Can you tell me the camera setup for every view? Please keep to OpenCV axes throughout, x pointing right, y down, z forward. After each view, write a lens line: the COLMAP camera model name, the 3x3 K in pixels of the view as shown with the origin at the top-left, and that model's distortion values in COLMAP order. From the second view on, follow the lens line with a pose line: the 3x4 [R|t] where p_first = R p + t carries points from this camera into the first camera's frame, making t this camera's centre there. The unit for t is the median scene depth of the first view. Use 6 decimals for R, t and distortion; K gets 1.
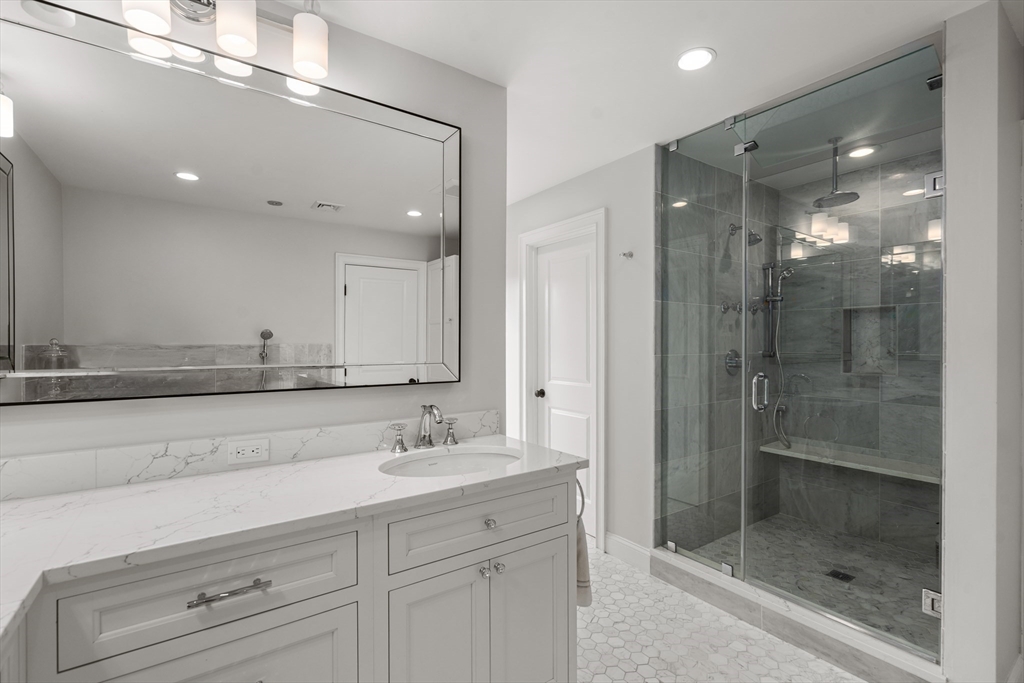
lens RADIAL K [[464.3, 0, 505.7], [0, 464.3, 343.9], [0, 0, 1]] dist [-0.001099, -0.000191]
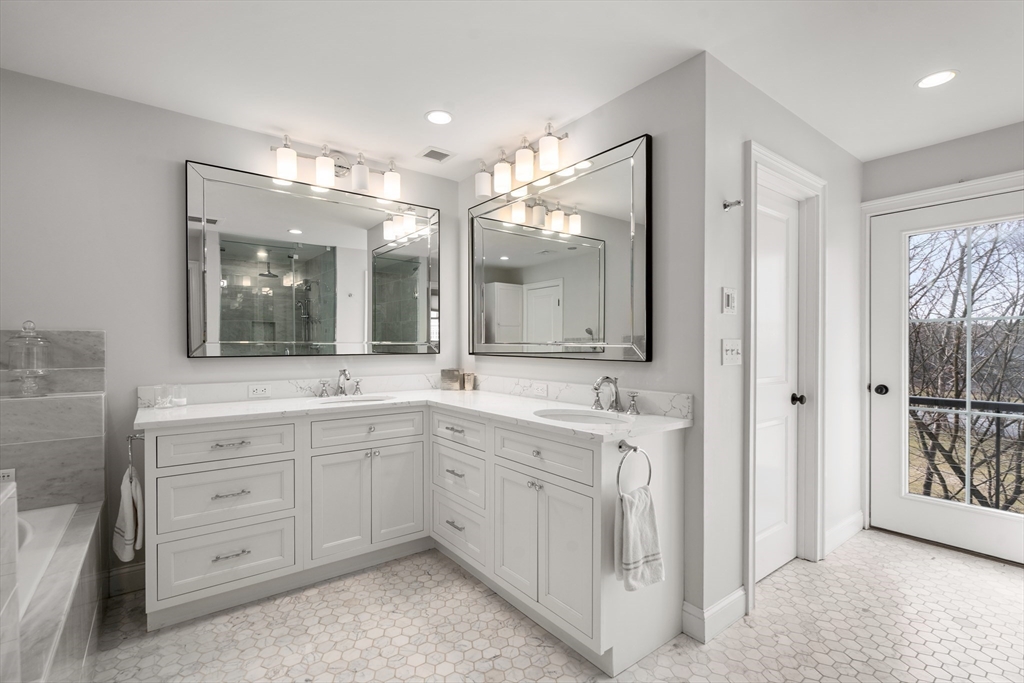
lens RADIAL K [[464.3, 0, 505.7], [0, 464.3, 343.9], [0, 0, 1]] dist [-0.001099, -0.000191]
pose [[0.034144, -0.001405, -0.999416, 1.307916], [-0.001153, 0.999998, -0.001445, 0.053284], [0.999416, 0.001202, 0.034143, 0.813374]]
